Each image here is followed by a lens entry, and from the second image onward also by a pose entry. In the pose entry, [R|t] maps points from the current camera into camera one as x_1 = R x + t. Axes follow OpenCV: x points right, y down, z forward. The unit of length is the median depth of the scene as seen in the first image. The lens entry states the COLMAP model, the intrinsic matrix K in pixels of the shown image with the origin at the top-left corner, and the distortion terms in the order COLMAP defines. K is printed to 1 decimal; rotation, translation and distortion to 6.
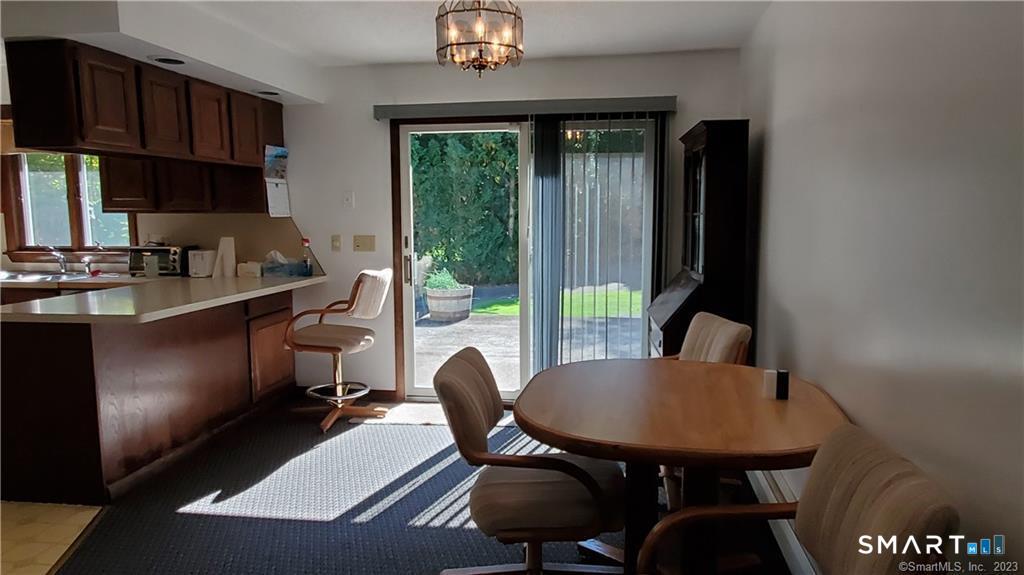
lens RADIAL K [[661.6, 0, 528.2], [0, 661.6, 287.3], [0, 0, 1]] dist [0.000798, -0.000179]
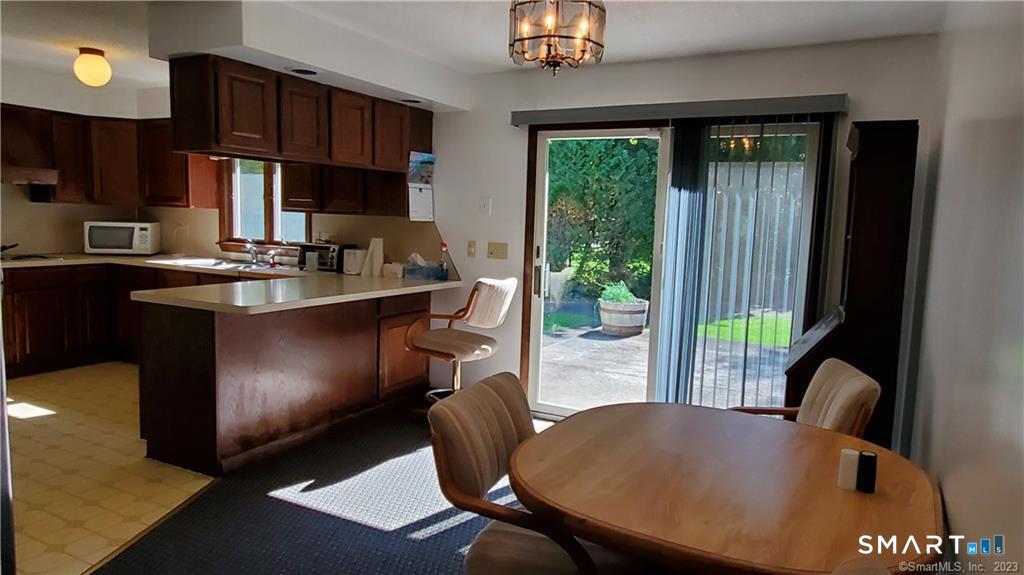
lens RADIAL K [[661.6, 0, 528.2], [0, 661.6, 287.3], [0, 0, 1]] dist [0.000798, -0.000179]
pose [[0.943211, 0.070642, -0.324597, 0.127585], [-0.075359, 0.997155, -0.001968, -0.014705], [0.323535, 0.026318, 0.945850, 0.086691]]
